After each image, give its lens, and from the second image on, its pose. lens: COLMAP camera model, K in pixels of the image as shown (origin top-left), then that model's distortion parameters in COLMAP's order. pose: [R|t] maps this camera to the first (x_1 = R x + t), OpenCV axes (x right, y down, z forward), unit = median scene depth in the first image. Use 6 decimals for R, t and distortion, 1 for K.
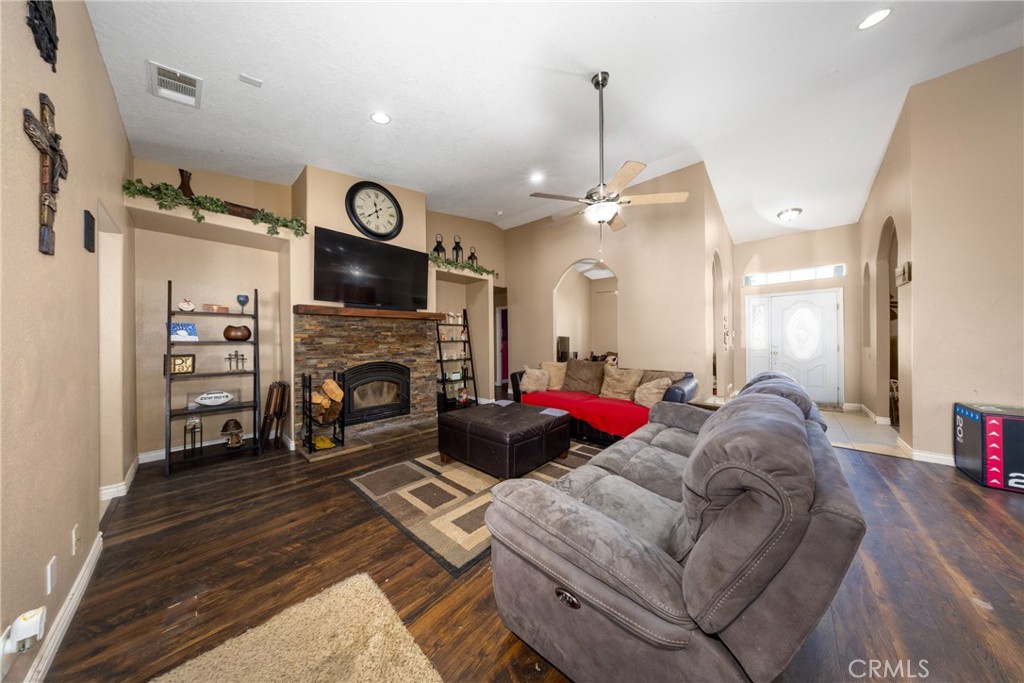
lens RADIAL K [[299.4, 0, 509.5], [0, 299.4, 341.5], [0, 0, 1]] dist [-0.002710, 0.000076]
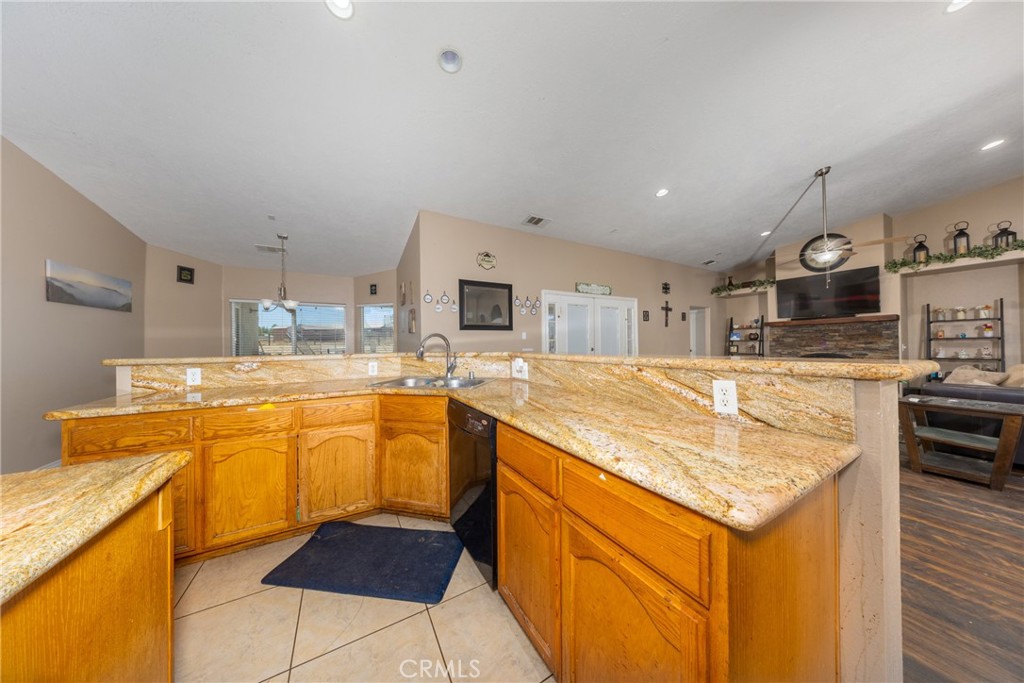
lens RADIAL K [[299.4, 0, 508.9], [0, 299.4, 337.0], [0, 0, 1]] dist [-0.002710, 0.000076]
pose [[-0.308336, -0.012097, -0.951201, 1.727308], [0.008609, 0.999843, -0.015506, -0.003401], [0.951239, -0.012970, -0.308183, -0.056412]]
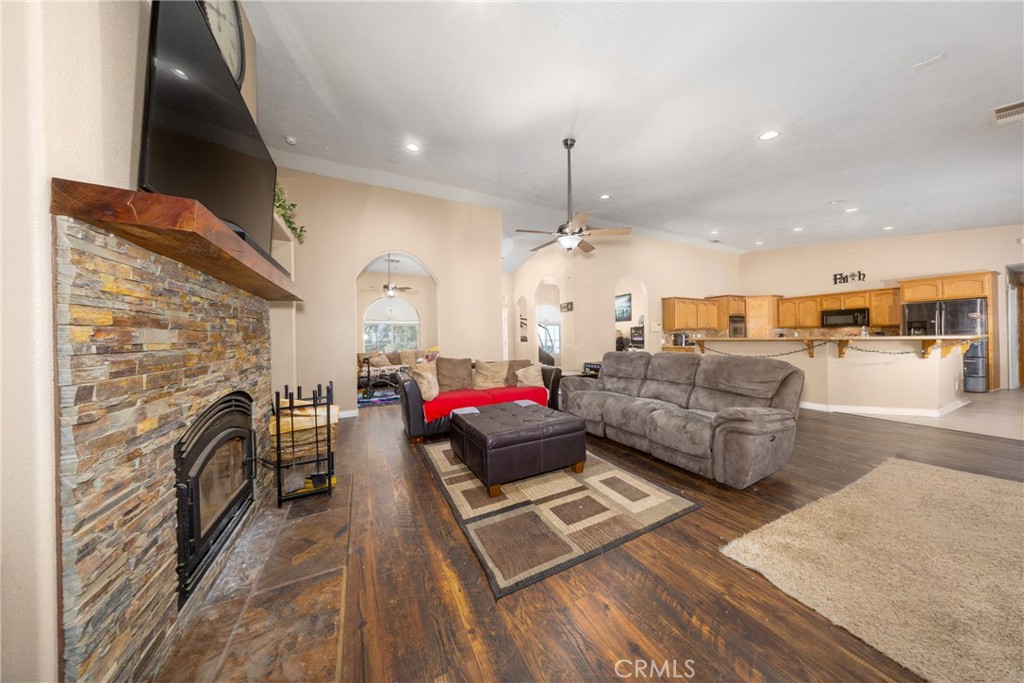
lens RADIAL K [[299.4, 0, 508.3], [0, 299.4, 337.1], [0, 0, 1]] dist [-0.002710, 0.000076]
pose [[0.355238, -0.000431, 0.934776, -0.793709], [0.018527, 0.999807, -0.006579, 0.003673], [-0.934592, 0.019656, 0.355177, 0.597268]]
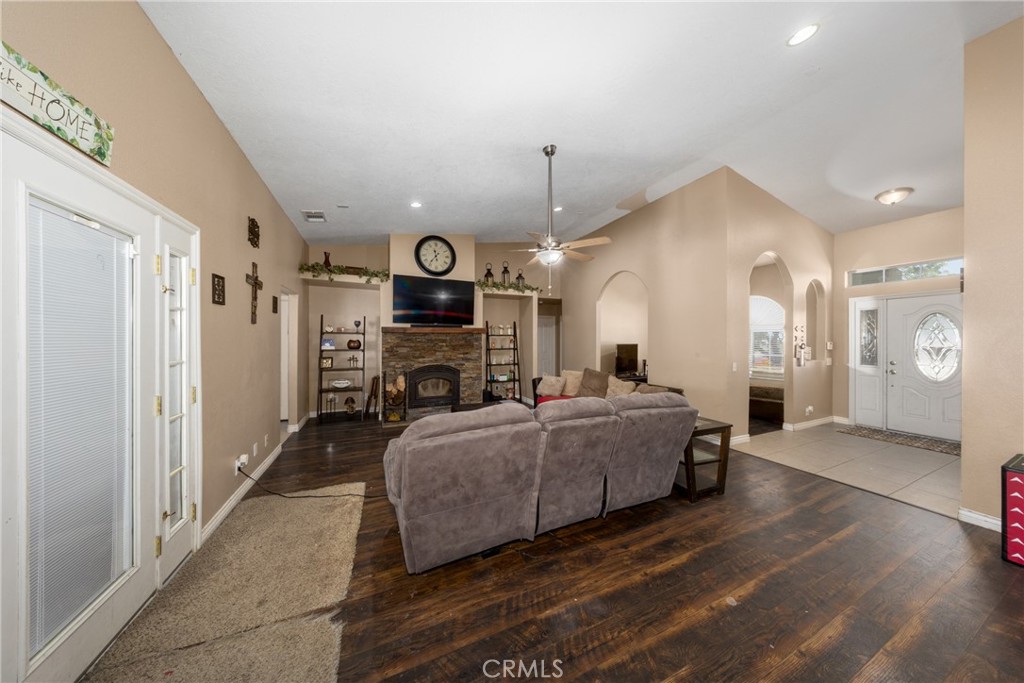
lens RADIAL K [[299.4, 0, 509.6], [0, 299.4, 342.2], [0, 0, 1]] dist [-0.002710, 0.000076]
pose [[0.922227, 0.011899, -0.386465, 0.482565], [-0.010346, 0.999928, 0.006097, -0.056173], [0.386509, -0.001624, 0.922284, -0.169278]]
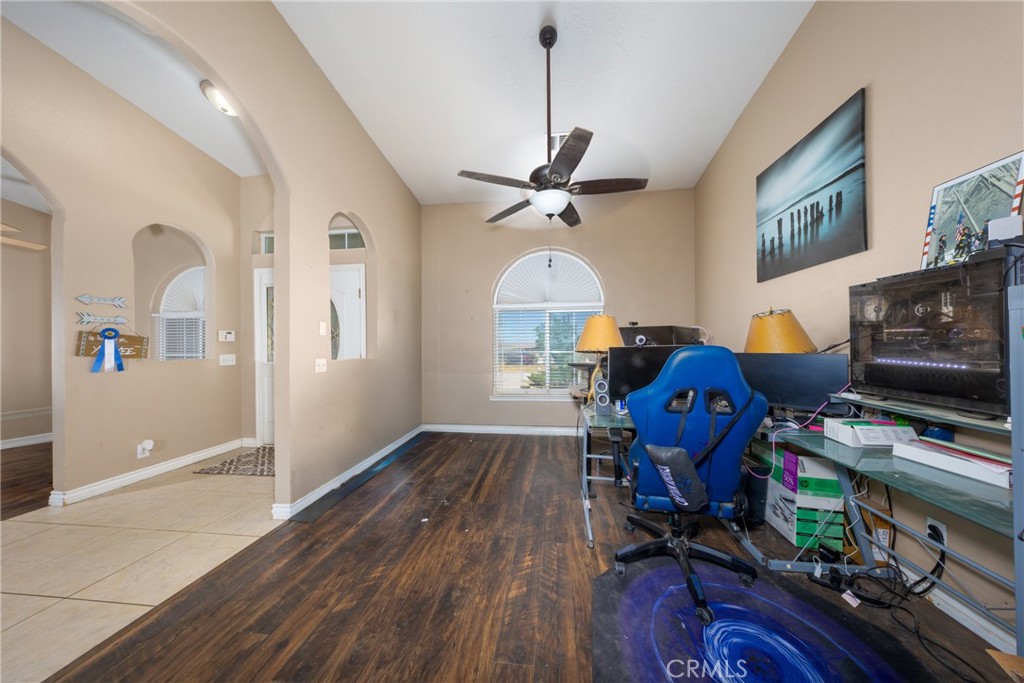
lens RADIAL K [[299.4, 0, 524.1], [0, 299.4, 342.7], [0, 0, 1]] dist [-0.002710, 0.000076]
pose [[0.799320, -0.005085, 0.600884, 1.588433], [0.012116, 0.999897, -0.007655, -0.003184], [-0.600783, 0.013399, 0.799300, 0.461766]]
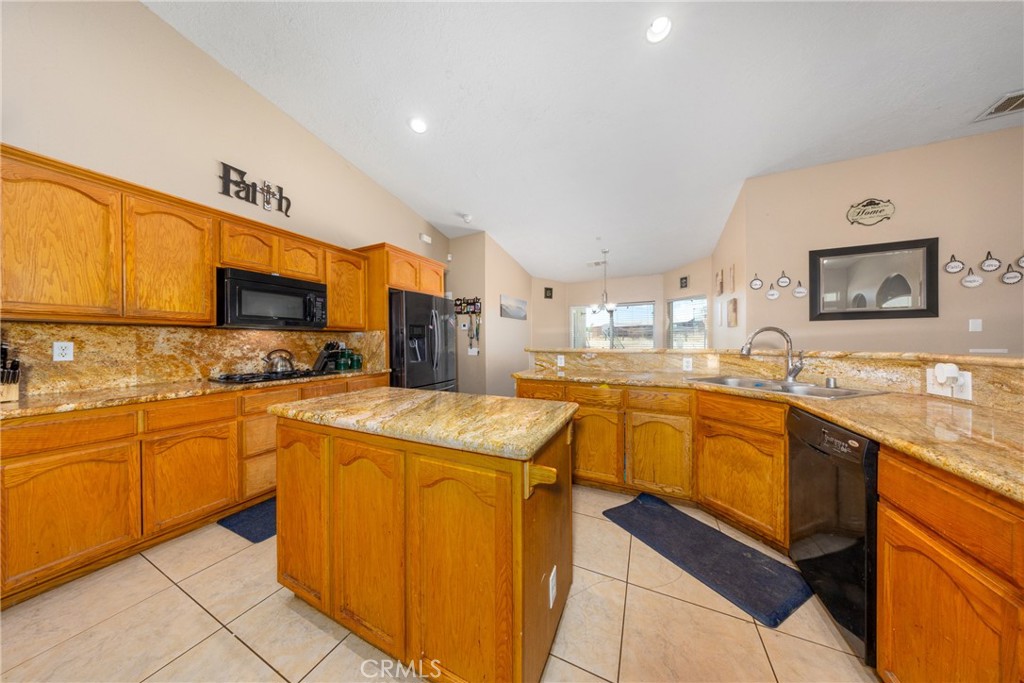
lens RADIAL K [[299.4, 0, 502.3], [0, 299.4, 343.4], [0, 0, 1]] dist [-0.002710, 0.000076]
pose [[-0.956821, 0.011161, -0.290463, 1.786692], [0.008037, 0.999896, 0.011946, -0.003710], [0.290566, 0.009096, -0.956812, -0.025907]]
